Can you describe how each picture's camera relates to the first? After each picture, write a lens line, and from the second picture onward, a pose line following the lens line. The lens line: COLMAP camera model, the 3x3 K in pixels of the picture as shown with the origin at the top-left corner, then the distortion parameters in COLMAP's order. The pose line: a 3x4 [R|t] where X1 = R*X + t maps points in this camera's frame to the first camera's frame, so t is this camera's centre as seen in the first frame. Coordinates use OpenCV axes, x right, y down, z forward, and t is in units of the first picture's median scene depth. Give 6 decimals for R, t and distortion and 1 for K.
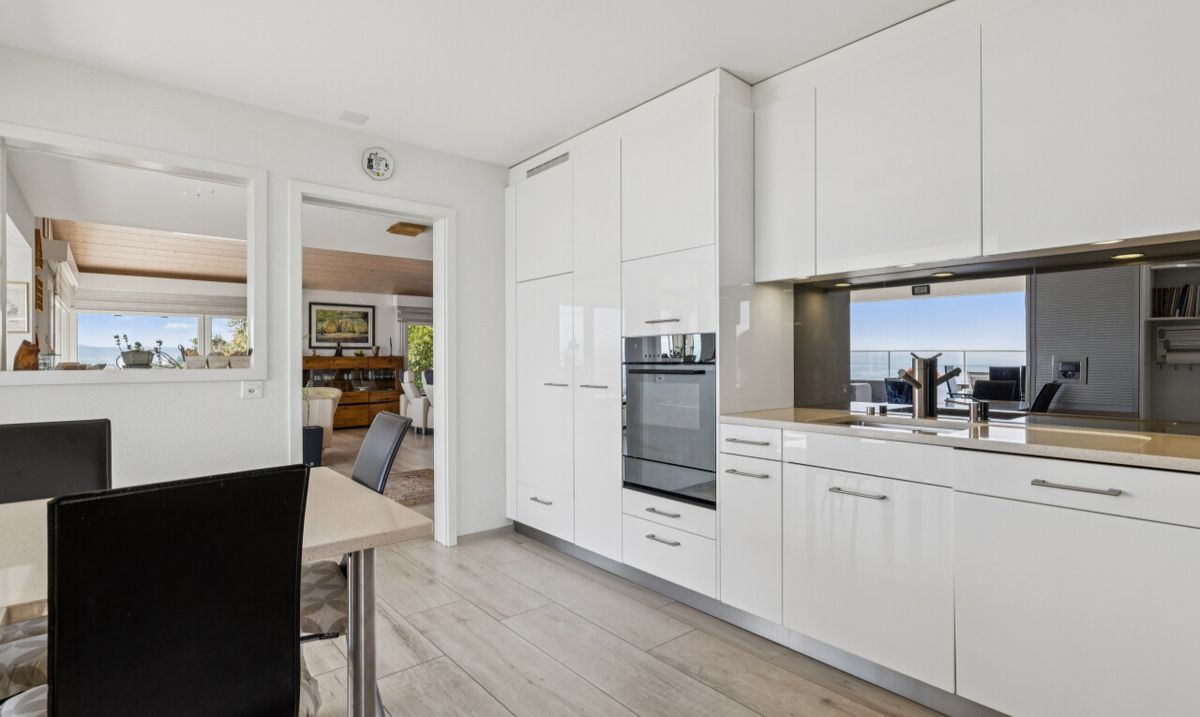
lens RADIAL K [[567.6, 0, 601.0], [0, 567.6, 359.2], [0, 0, 1]] dist [-0.000001, 0.000114]
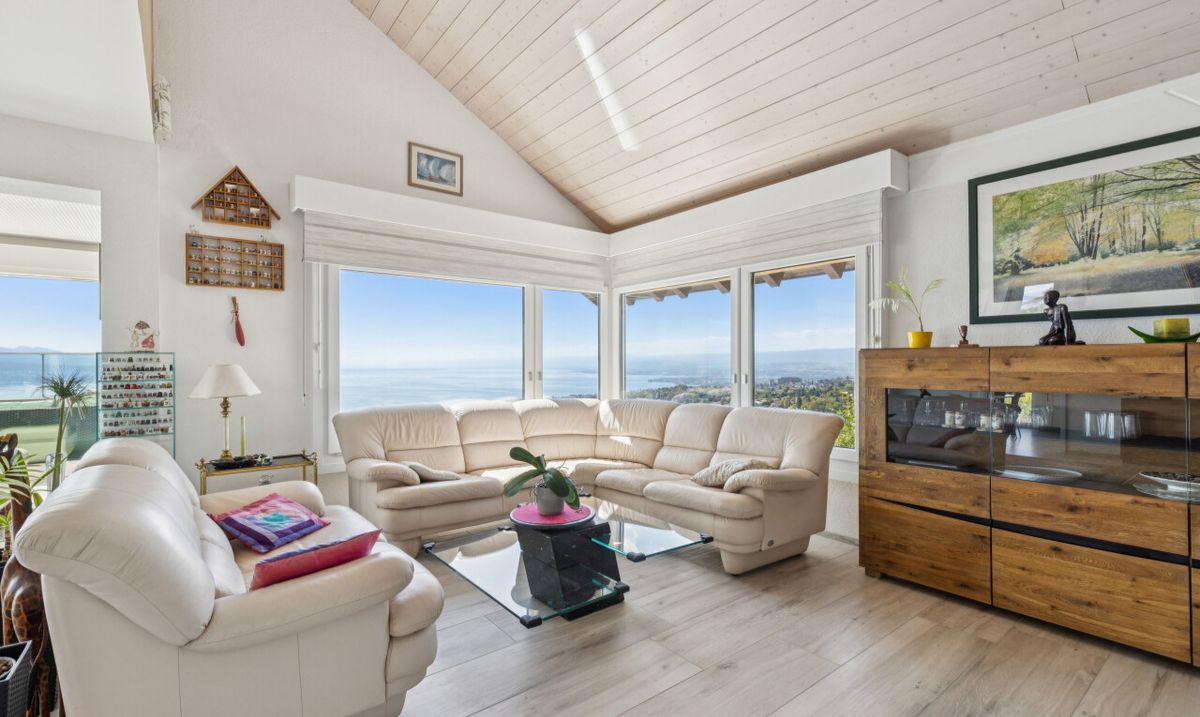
lens RADIAL K [[542.5, 0, 599.6], [0, 542.5, 360.3], [0, 0, 1]] dist [-0.004065, -0.000593]
pose [[-0.048400, 0.000870, -0.998828, -0.194042], [0.000446, 1.000000, 0.000849, 0.001772], [0.998828, -0.000405, -0.048401, 0.792137]]
